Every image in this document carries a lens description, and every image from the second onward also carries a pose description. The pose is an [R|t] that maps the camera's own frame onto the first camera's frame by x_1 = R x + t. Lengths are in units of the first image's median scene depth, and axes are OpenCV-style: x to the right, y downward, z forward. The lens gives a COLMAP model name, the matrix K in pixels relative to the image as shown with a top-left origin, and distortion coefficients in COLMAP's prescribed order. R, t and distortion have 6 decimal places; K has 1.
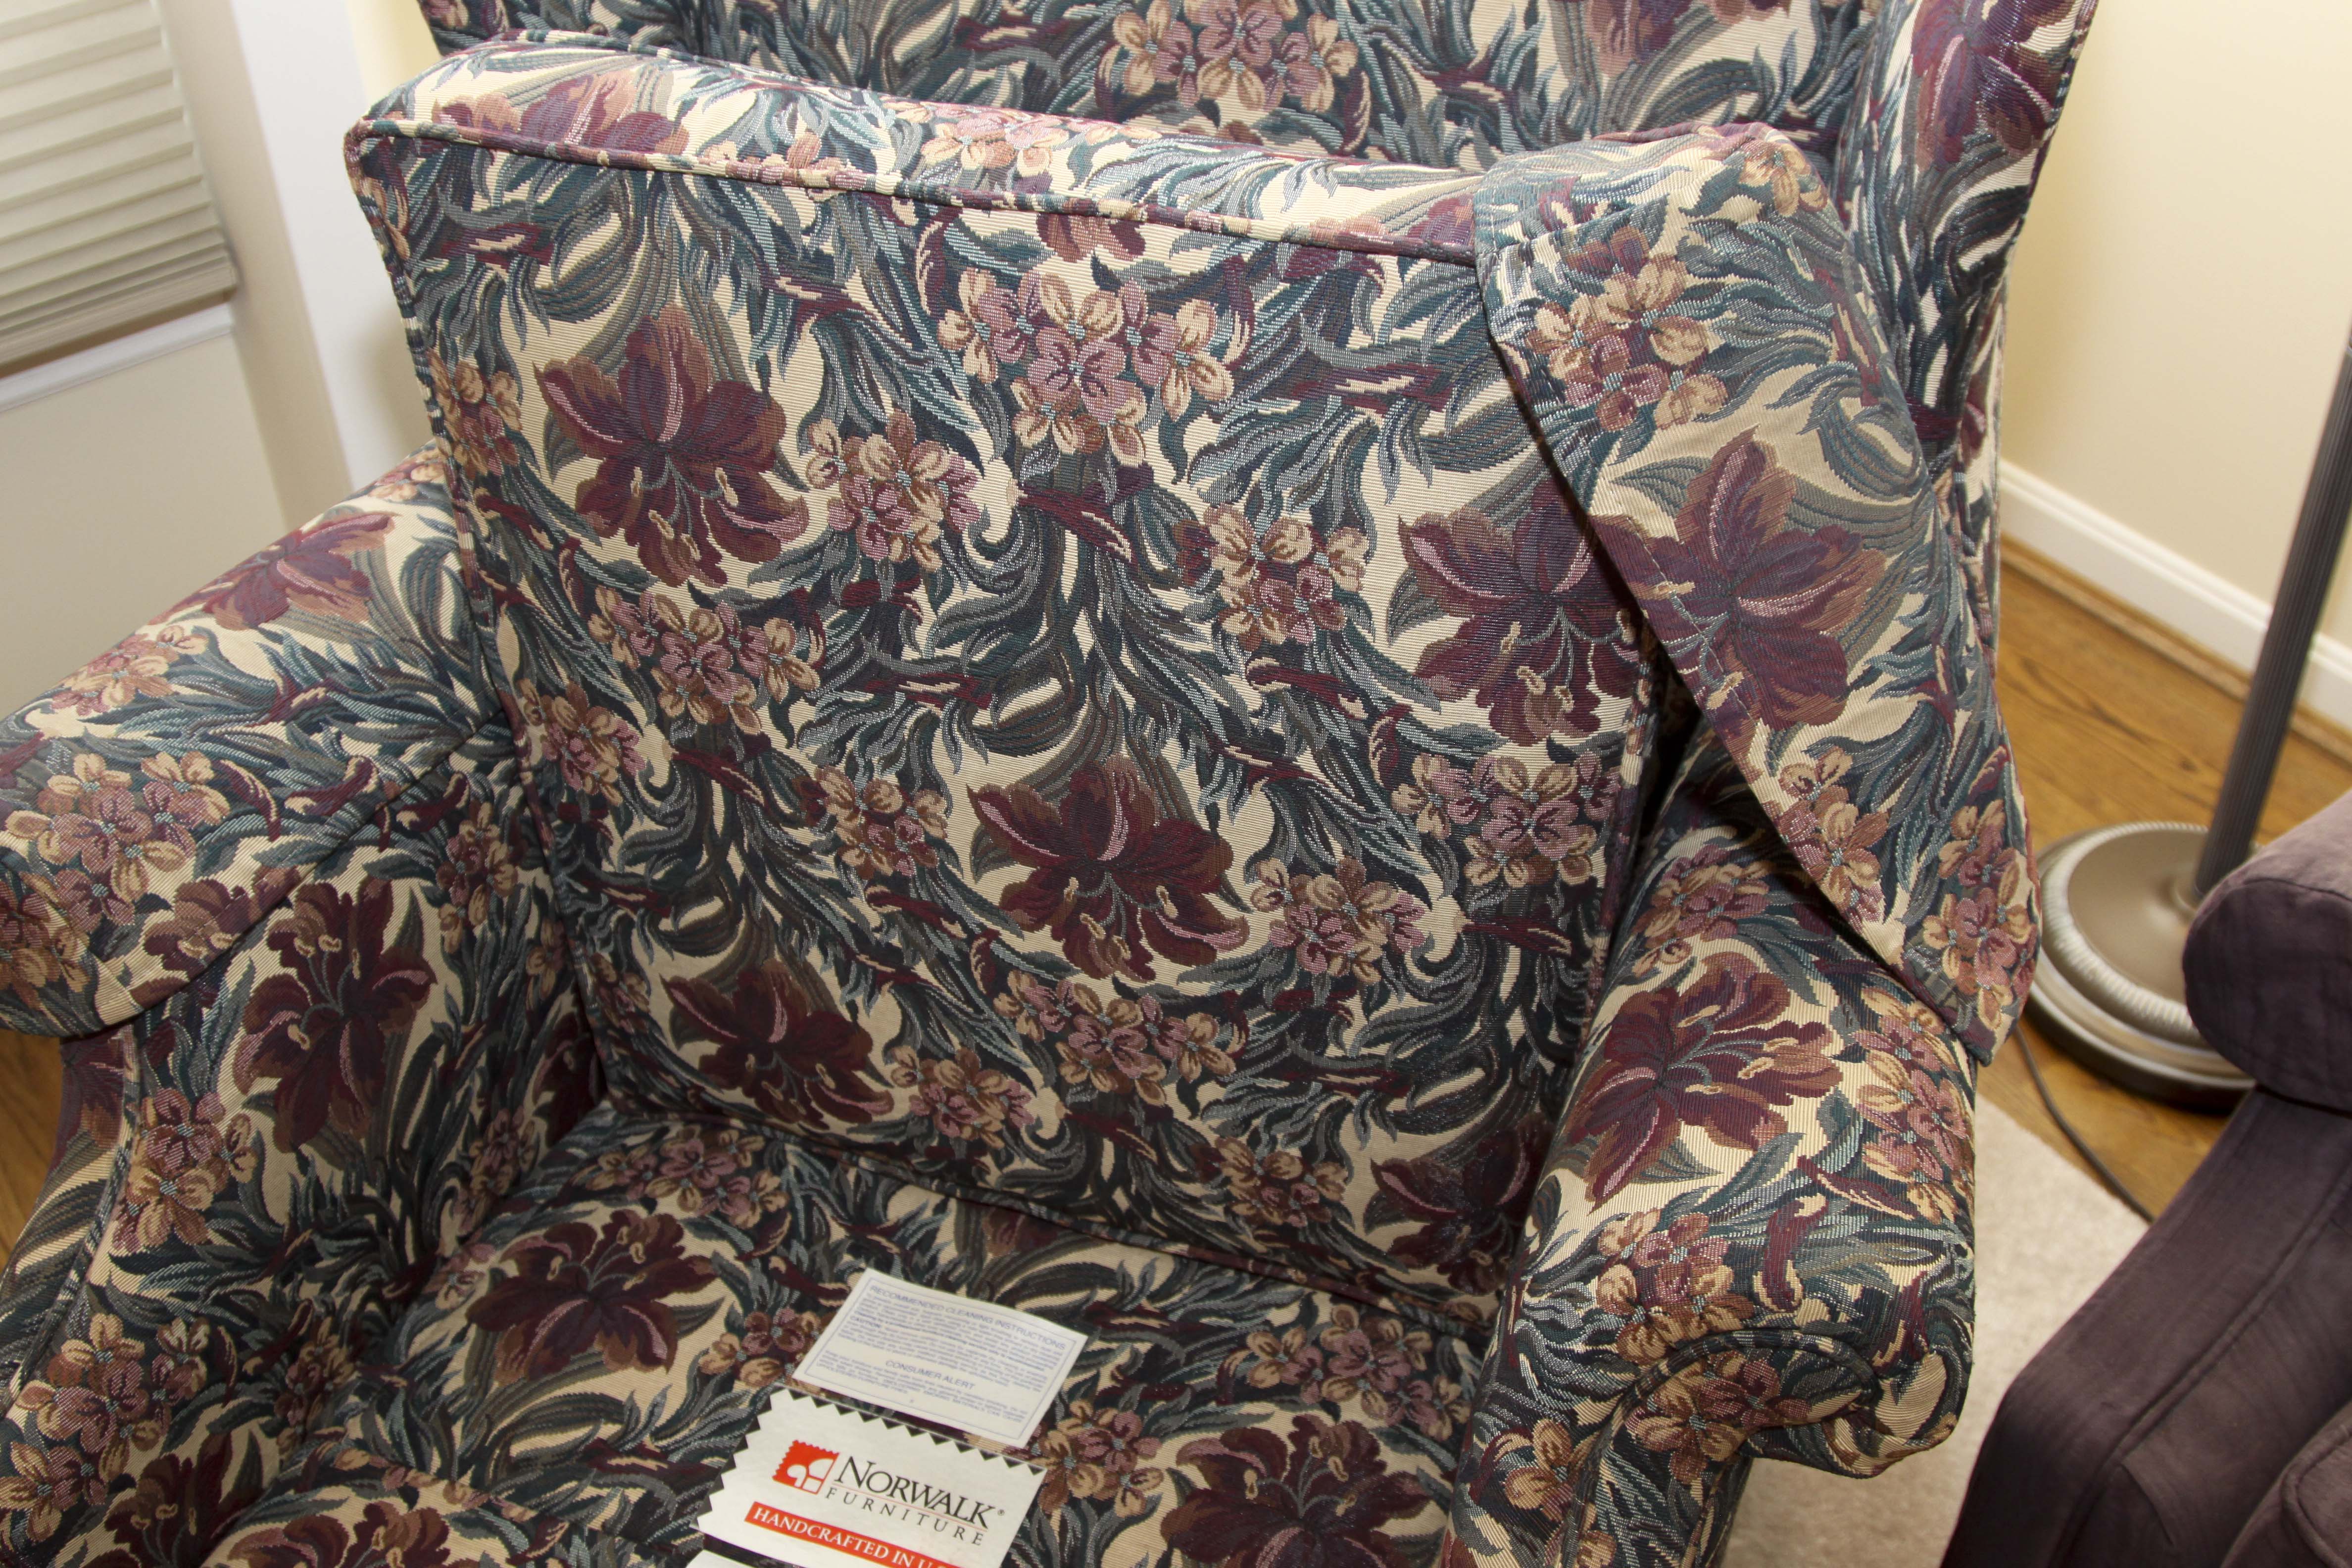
lens RADIAL K [[2511.2, 0, 1176.0], [0, 2511.2, 784.0], [0, 0, 1]] dist [-0.145110, 0.100828]
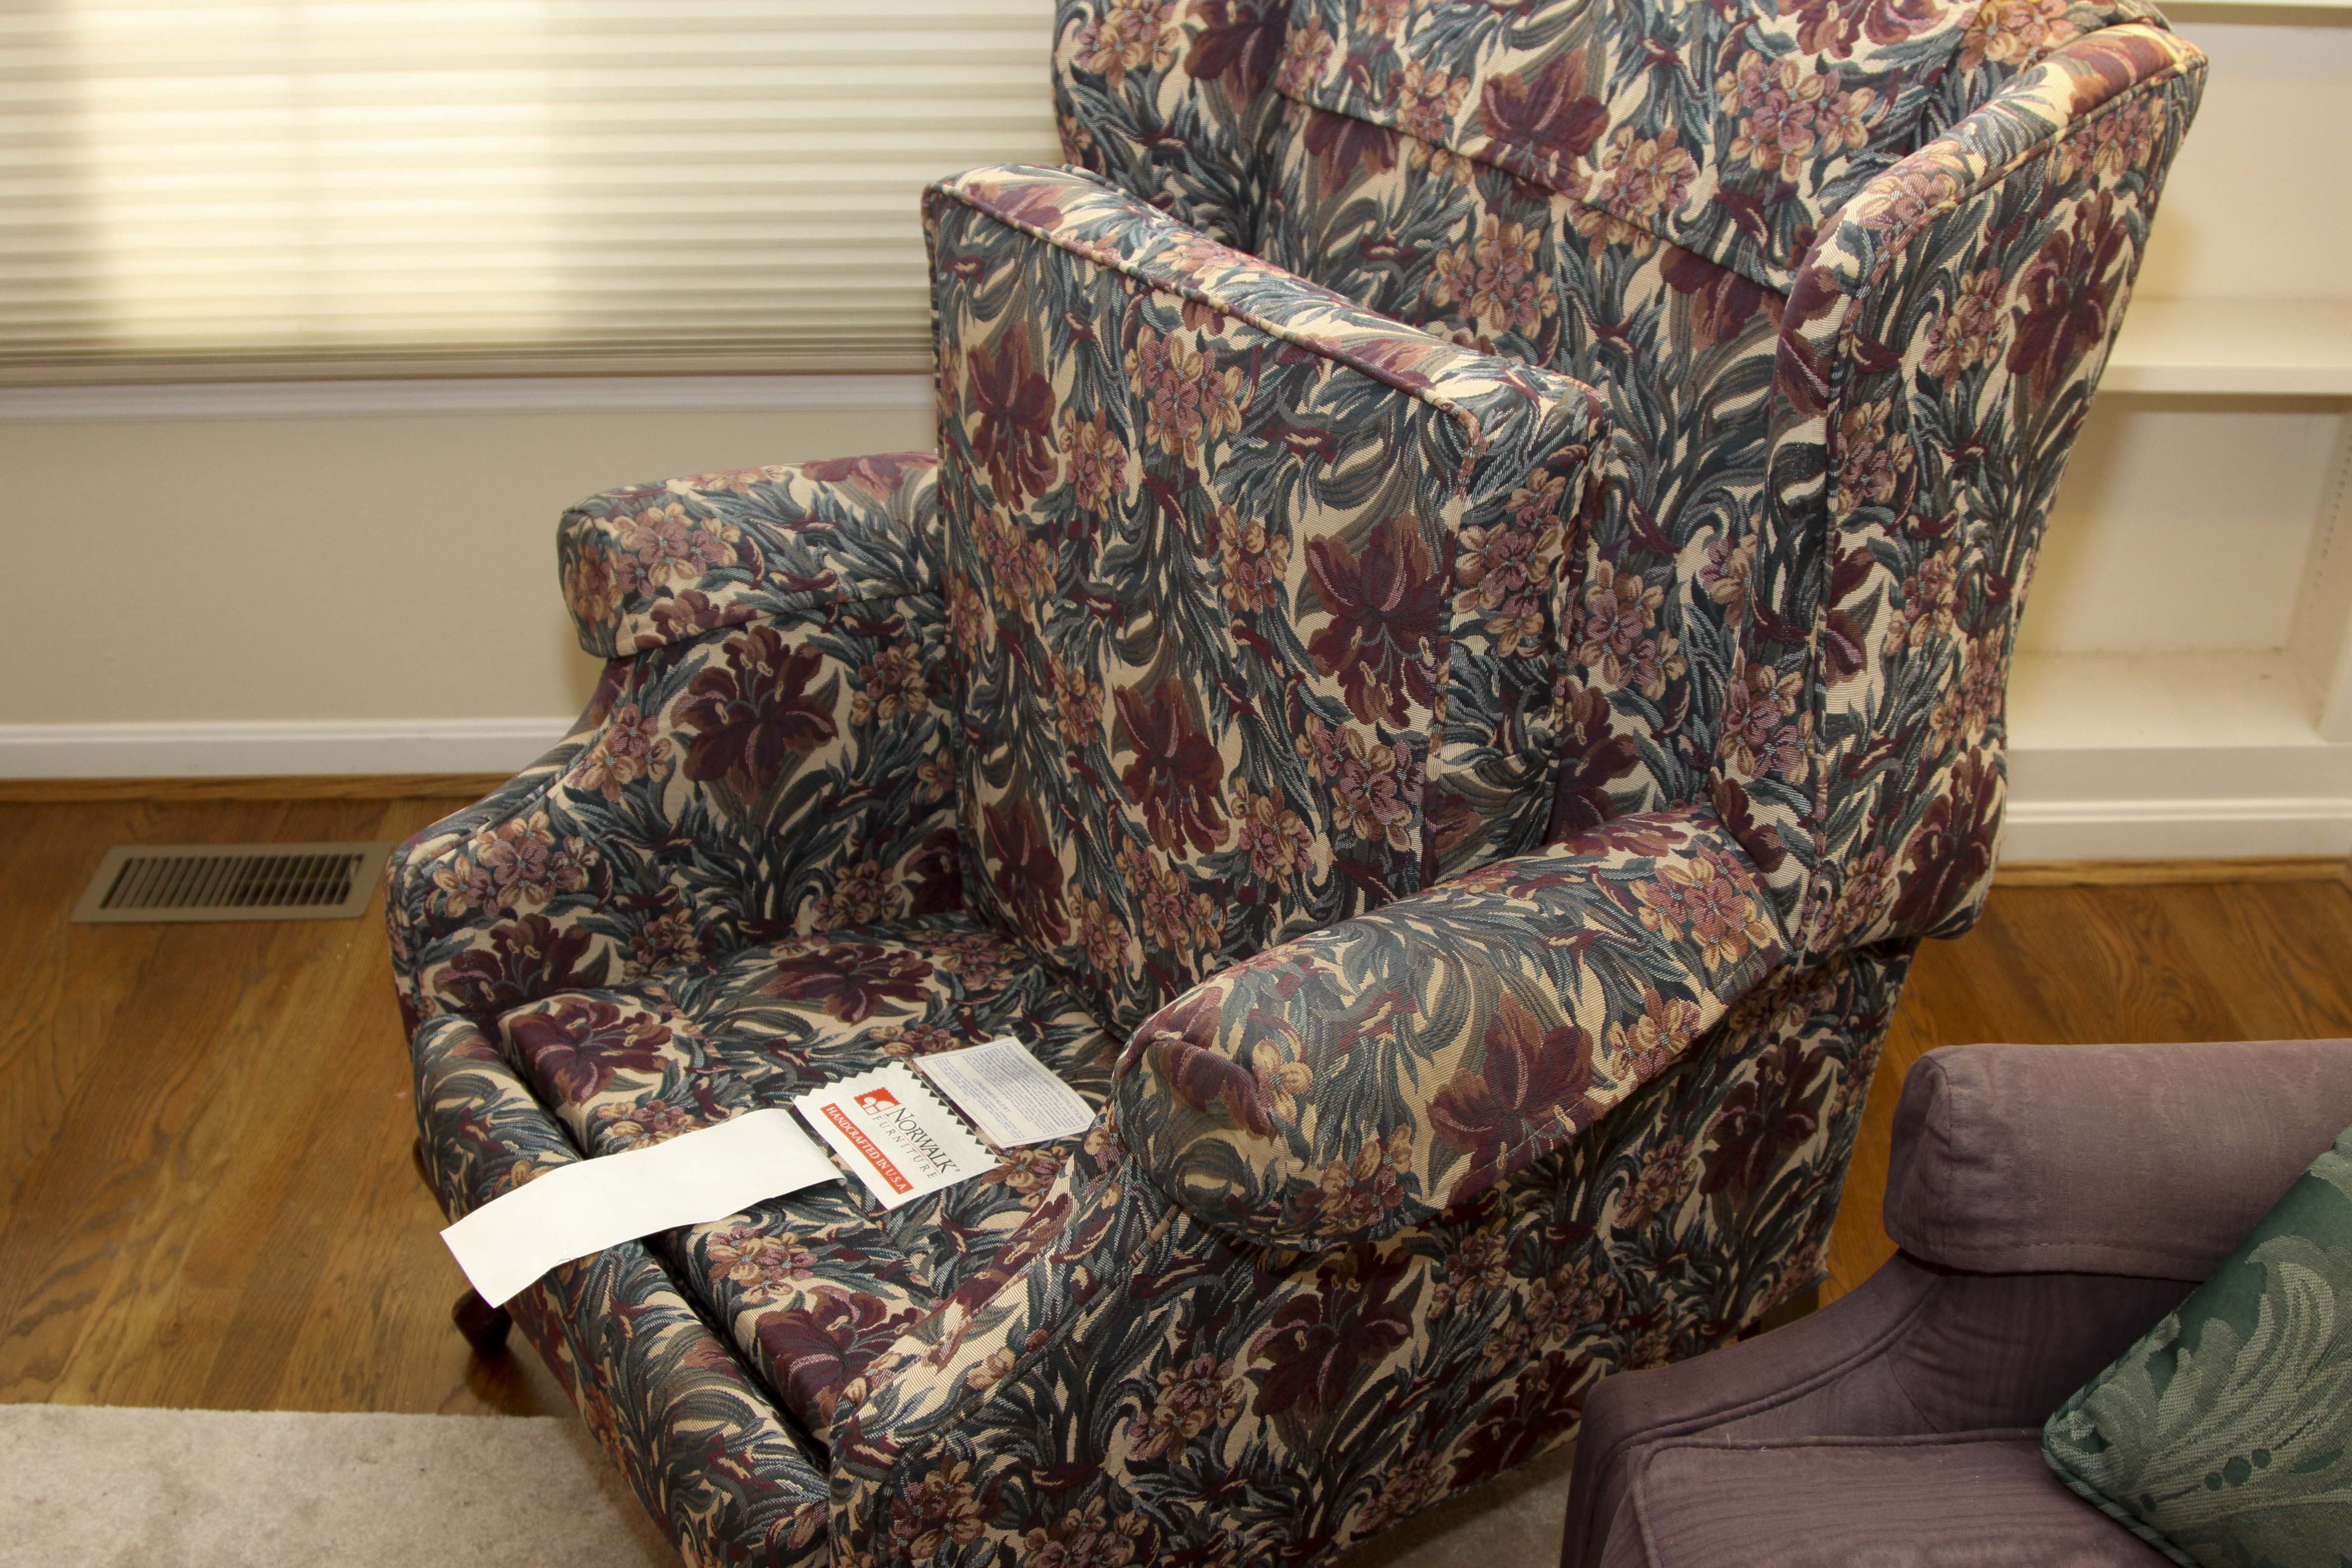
lens RADIAL K [[2511.2, 0, 1176.0], [0, 2511.2, 784.0], [0, 0, 1]] dist [-0.145110, 0.100828]
pose [[0.814147, 0.307457, -0.492579, 0.725336], [-0.387521, 0.919452, -0.066602, 0.145136], [0.432426, 0.245108, 0.867715, -0.275494]]
